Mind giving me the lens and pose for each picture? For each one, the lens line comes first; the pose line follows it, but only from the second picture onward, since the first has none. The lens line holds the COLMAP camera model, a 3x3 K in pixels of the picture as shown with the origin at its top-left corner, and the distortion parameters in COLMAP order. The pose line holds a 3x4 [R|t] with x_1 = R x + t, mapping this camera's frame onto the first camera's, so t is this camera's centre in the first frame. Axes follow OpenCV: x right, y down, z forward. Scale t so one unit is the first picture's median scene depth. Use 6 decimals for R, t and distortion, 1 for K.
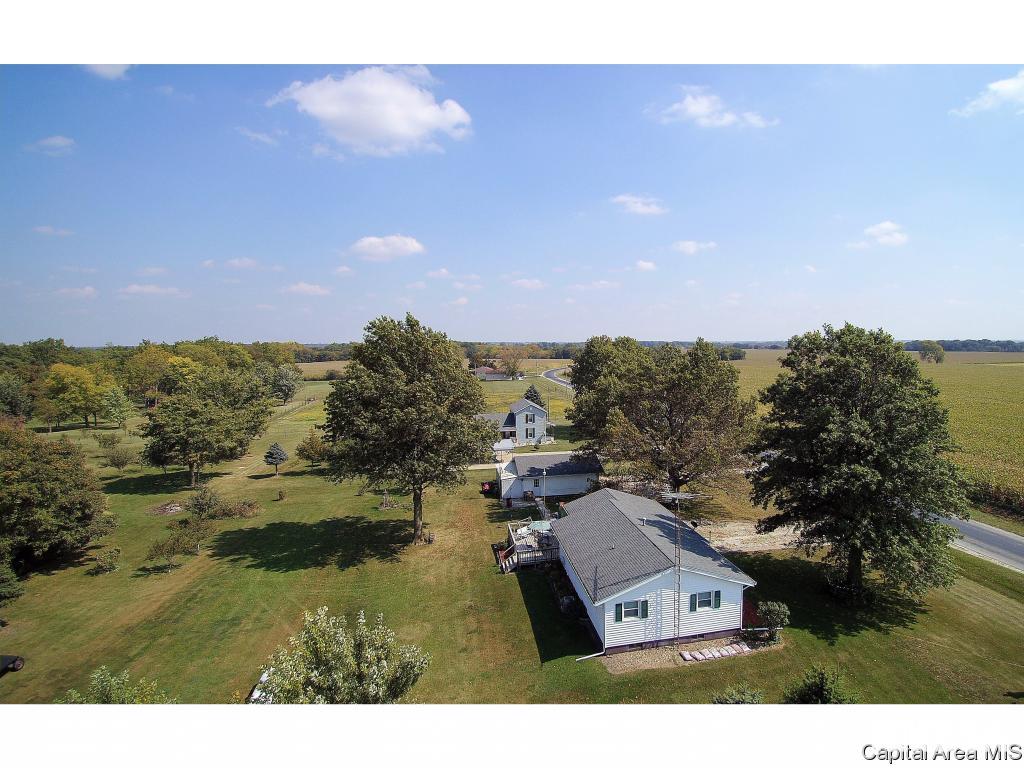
lens RADIAL K [[580.9, 0, 512.0], [0, 580.9, 384.0], [0, 0, 1]] dist [-0.043418, 0.000241]
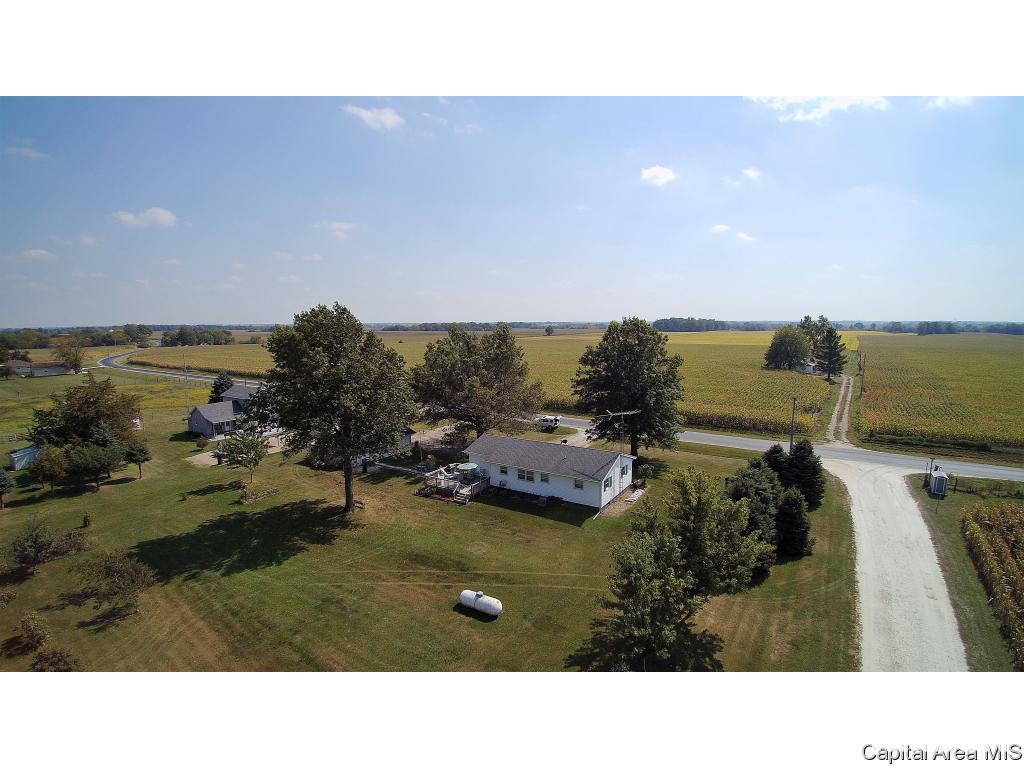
lens RADIAL K [[580.9, 0, 512.0], [0, 580.9, 384.0], [0, 0, 1]] dist [-0.043418, 0.000241]
pose [[0.635447, -0.075671, 0.768427, -0.814723], [0.050534, 0.997128, 0.056404, -0.009932], [-0.770489, 0.002989, 0.637447, 0.071156]]
